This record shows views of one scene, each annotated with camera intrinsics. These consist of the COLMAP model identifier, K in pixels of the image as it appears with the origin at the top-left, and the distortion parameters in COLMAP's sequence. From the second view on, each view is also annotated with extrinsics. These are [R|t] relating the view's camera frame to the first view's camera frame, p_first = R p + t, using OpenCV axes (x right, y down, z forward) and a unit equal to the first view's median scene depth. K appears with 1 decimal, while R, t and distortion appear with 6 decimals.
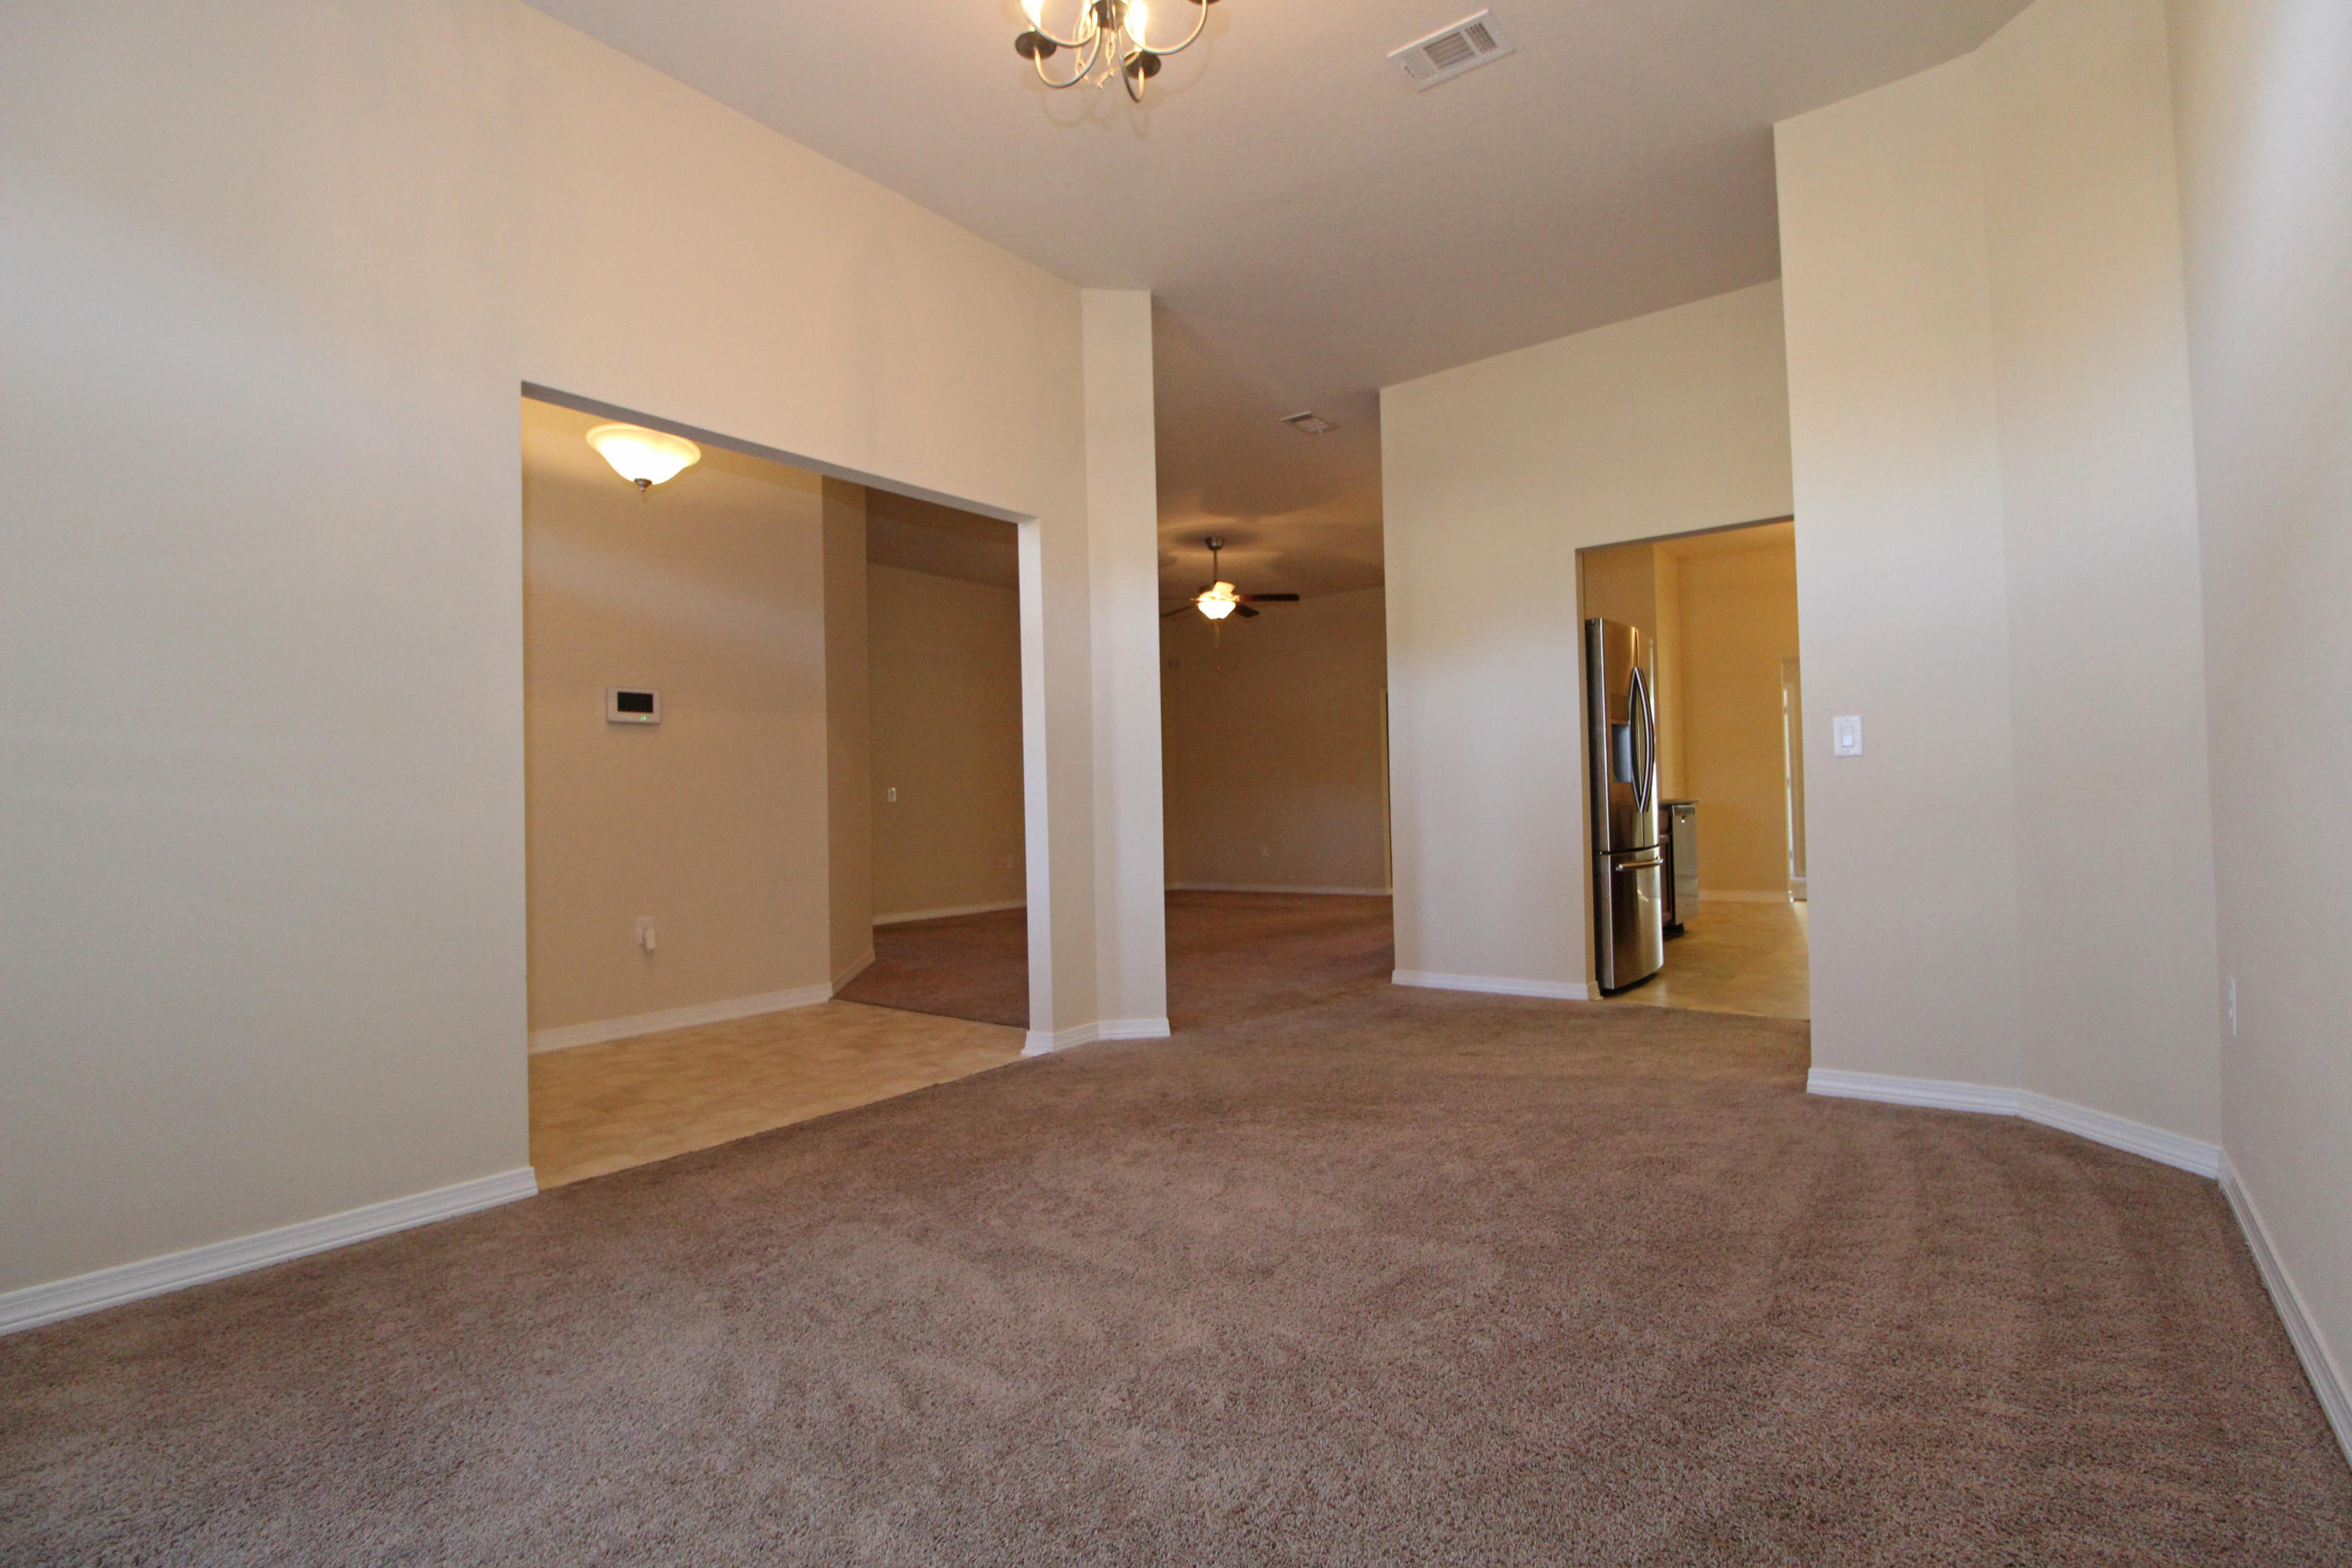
lens RADIAL K [[1104.6, 0, 1176.0], [0, 1104.6, 784.0], [0, 0, 1]] dist [0.000496, 0.000161]
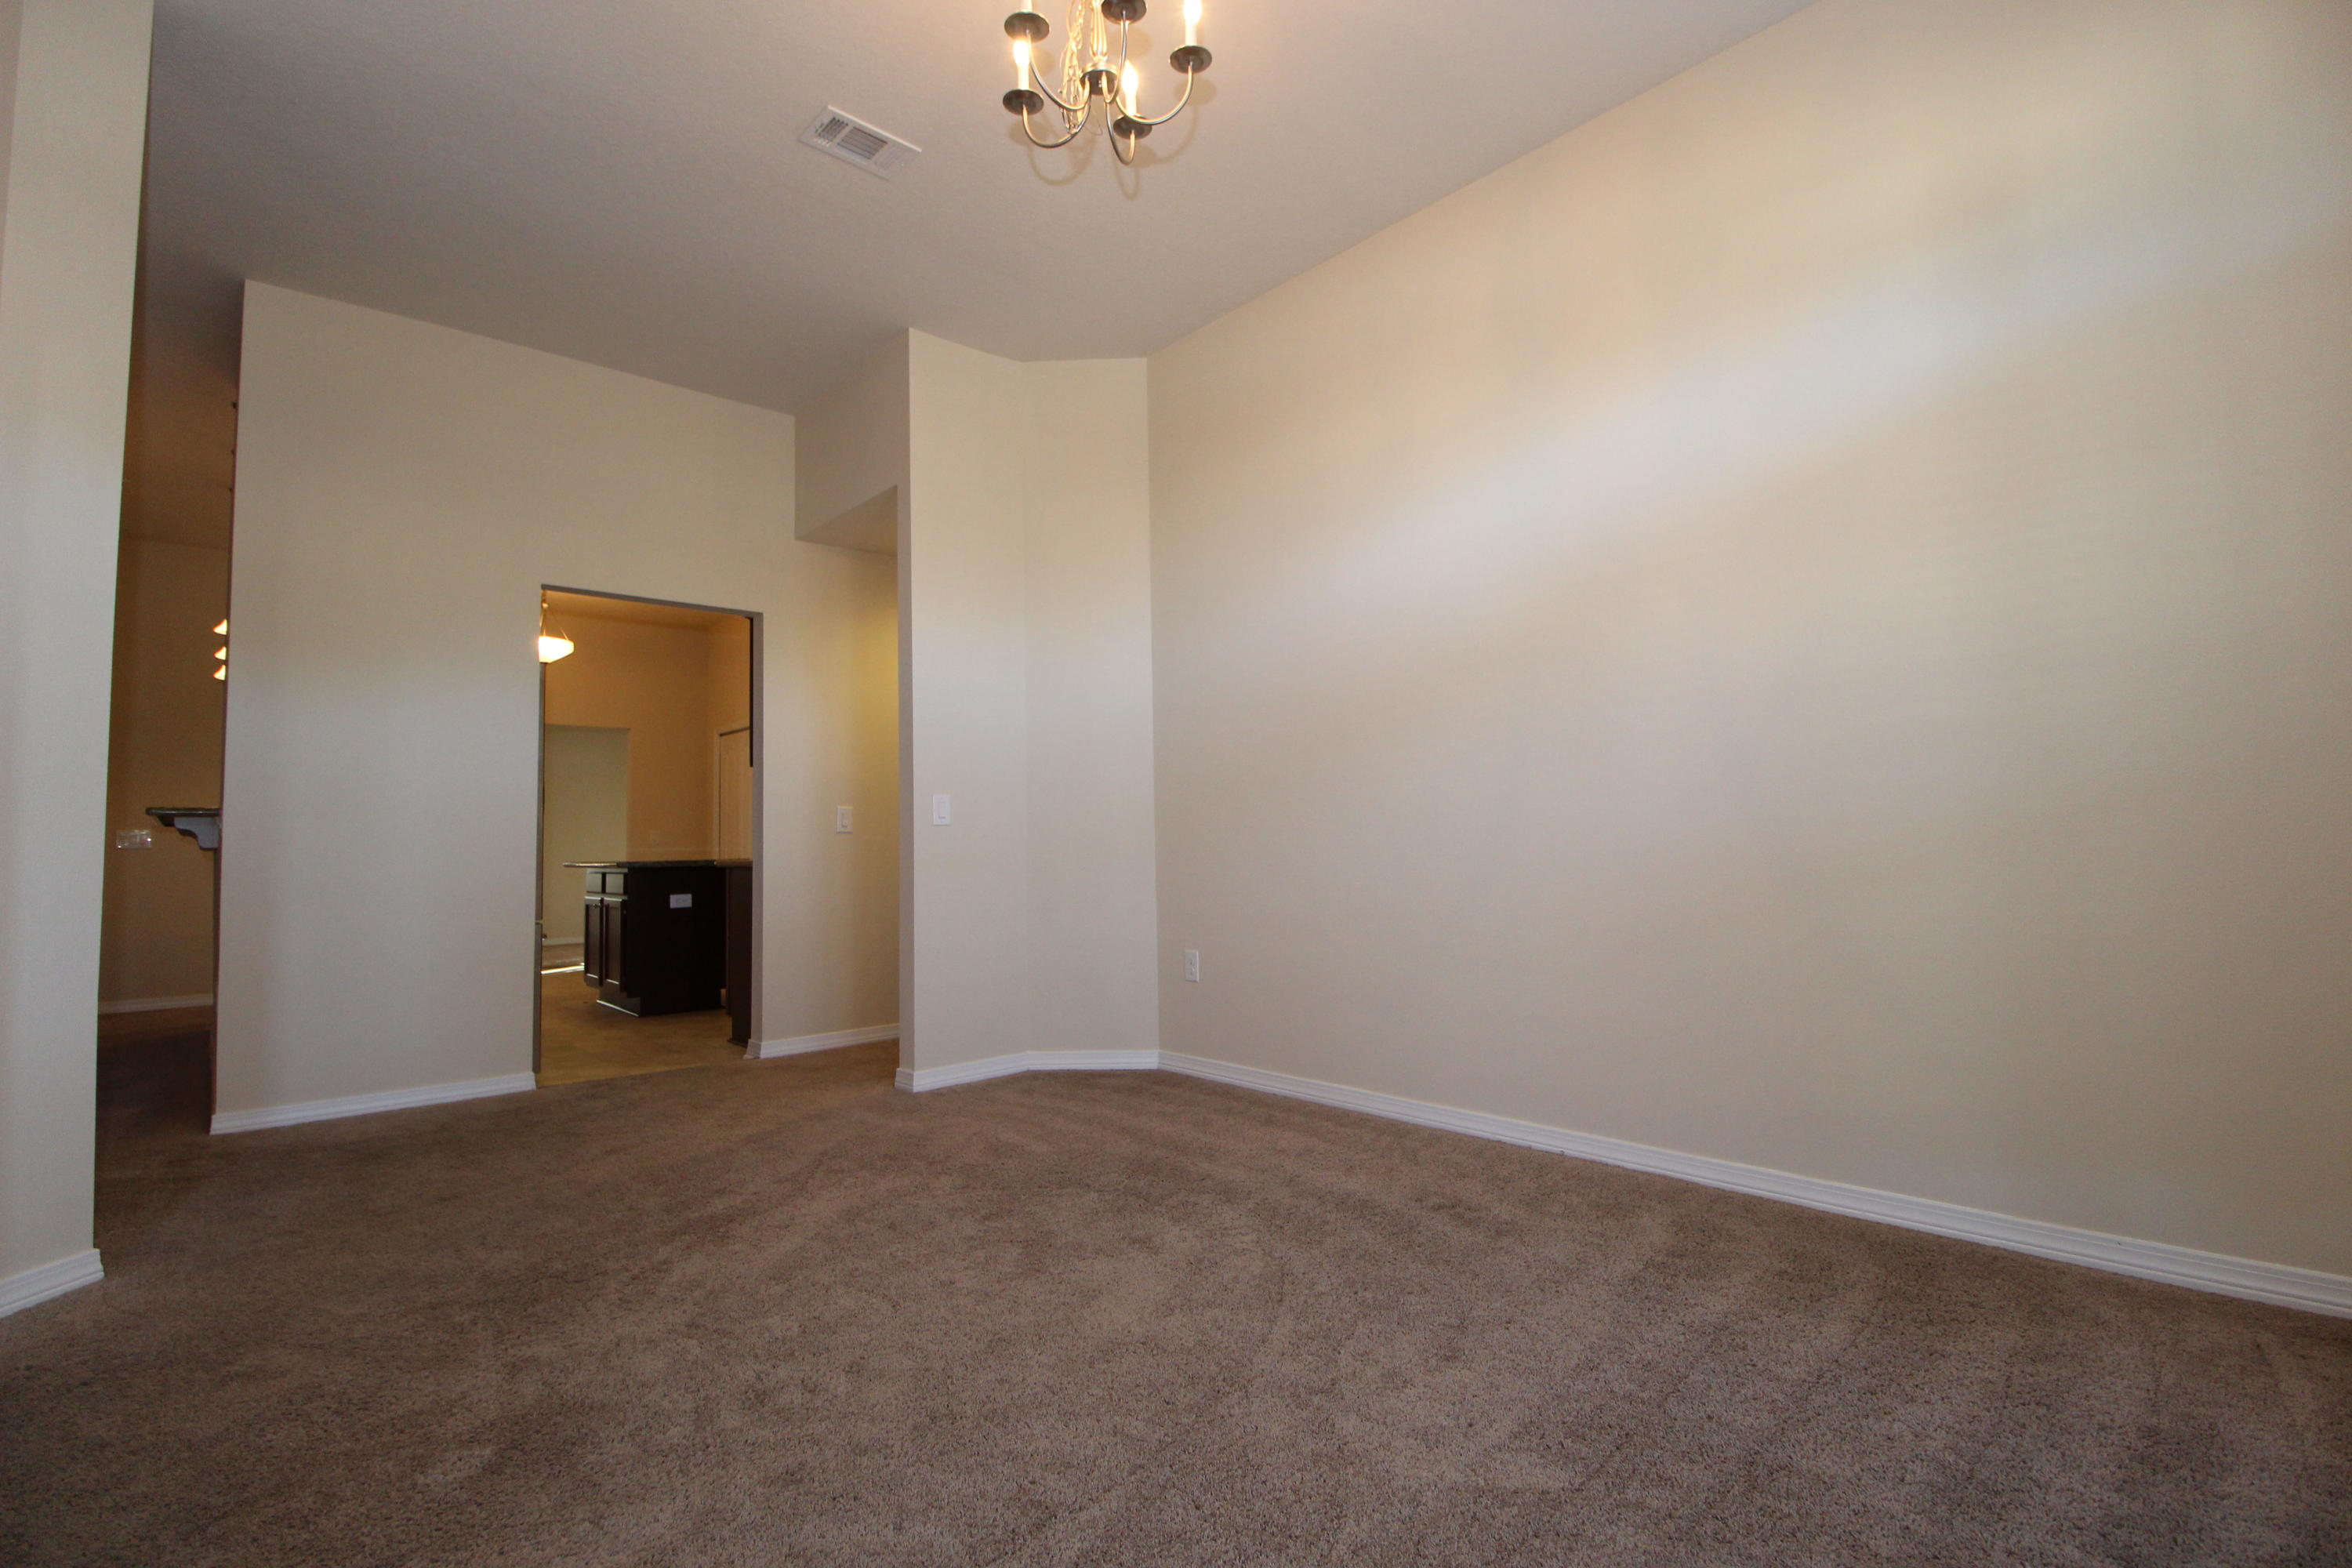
lens RADIAL K [[1091.2, 0, 1202.4], [0, 1091.2, 785.0], [0, 0, 1]] dist [0.002645, -0.013849]
pose [[0.151713, 0.077993, 0.985343, -0.672945], [-0.002502, 0.996909, -0.078523, 0.030971], [-0.988421, 0.009448, 0.151439, 0.524087]]
